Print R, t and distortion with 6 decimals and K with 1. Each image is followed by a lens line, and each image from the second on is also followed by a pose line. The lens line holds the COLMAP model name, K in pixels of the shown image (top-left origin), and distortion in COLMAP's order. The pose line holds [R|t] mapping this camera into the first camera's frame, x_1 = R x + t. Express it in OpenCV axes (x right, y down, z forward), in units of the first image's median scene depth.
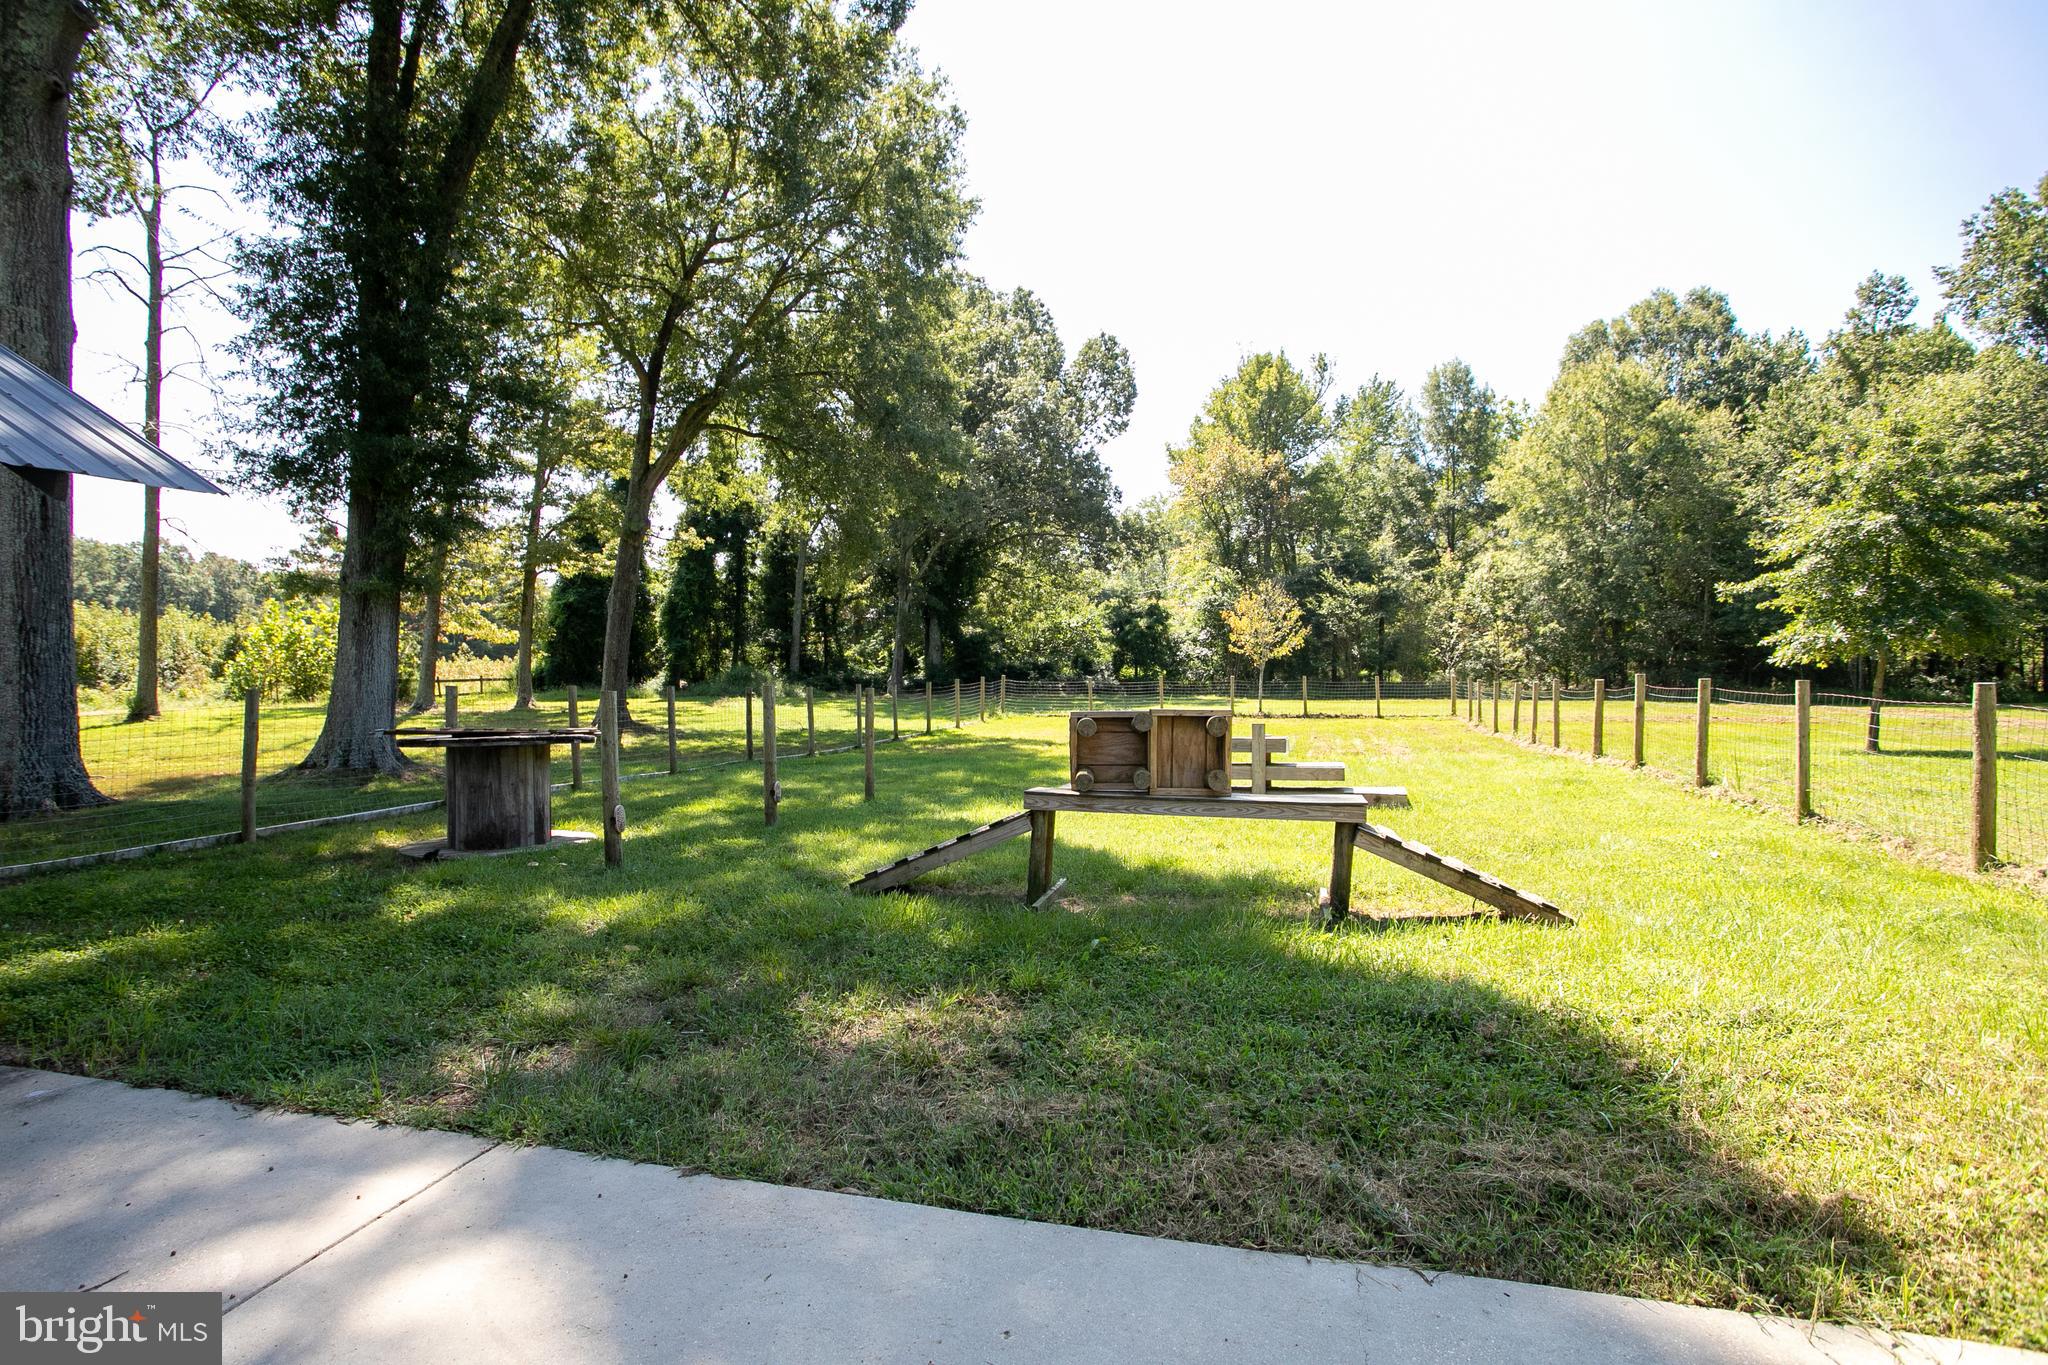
lens RADIAL K [[999.9, 0, 994.9], [0, 999.9, 706.0], [0, 0, 1]] dist [-0.067290, 0.030496]
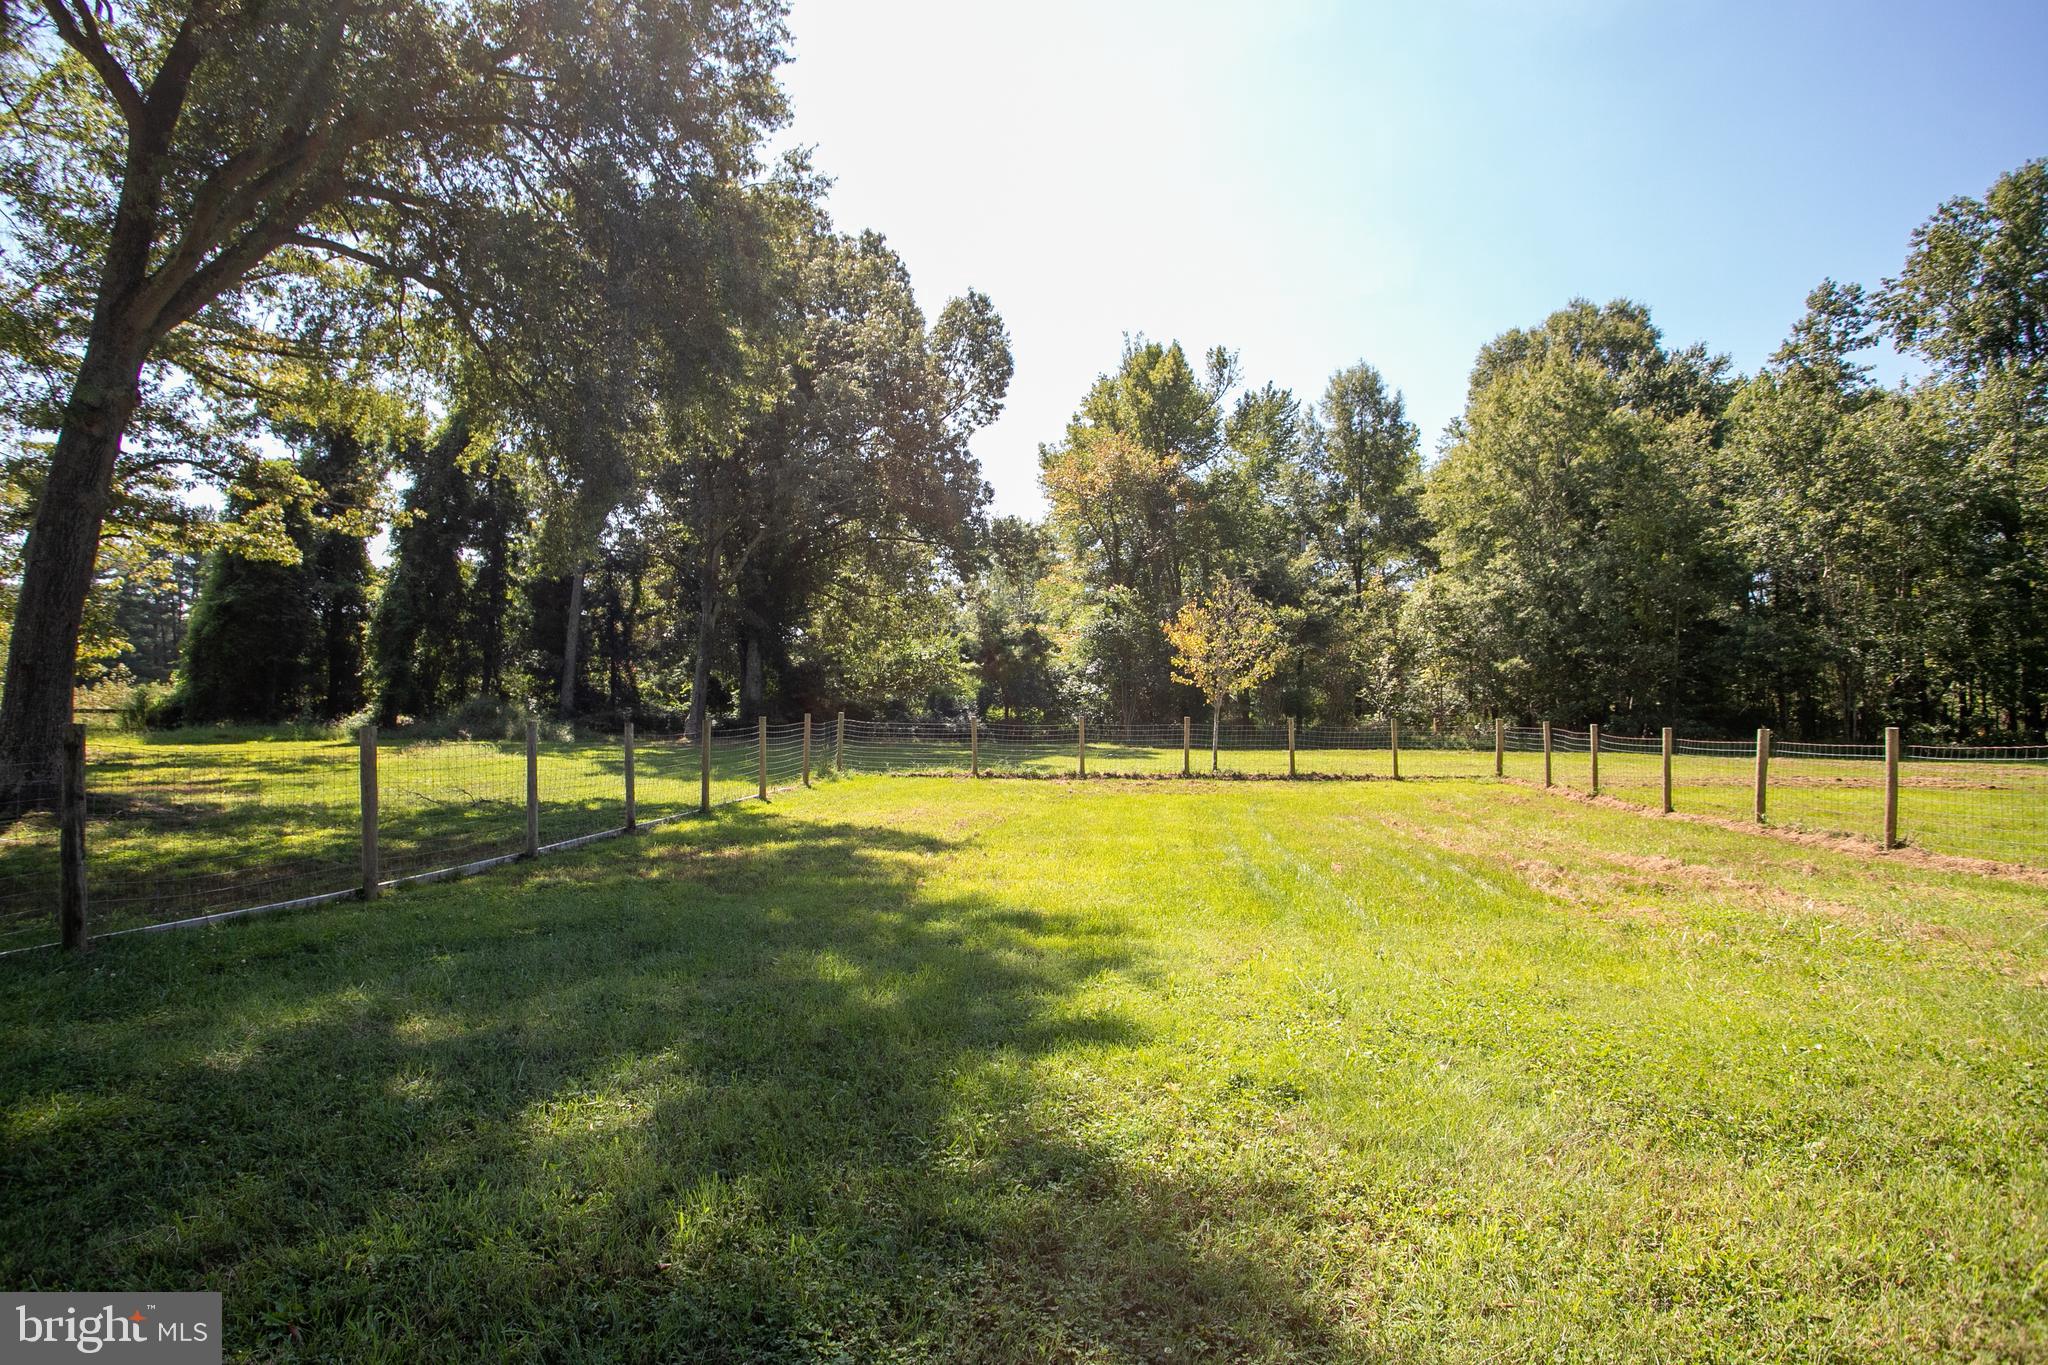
lens RADIAL K [[999.9, 0, 994.9], [0, 999.9, 706.0], [0, 0, 1]] dist [-0.067290, 0.030496]
pose [[0.986829, 0.013741, 0.161180, 0.001027], [-0.006486, 0.998946, -0.045449, -0.002978], [-0.161634, 0.043805, 0.985878, 0.207670]]
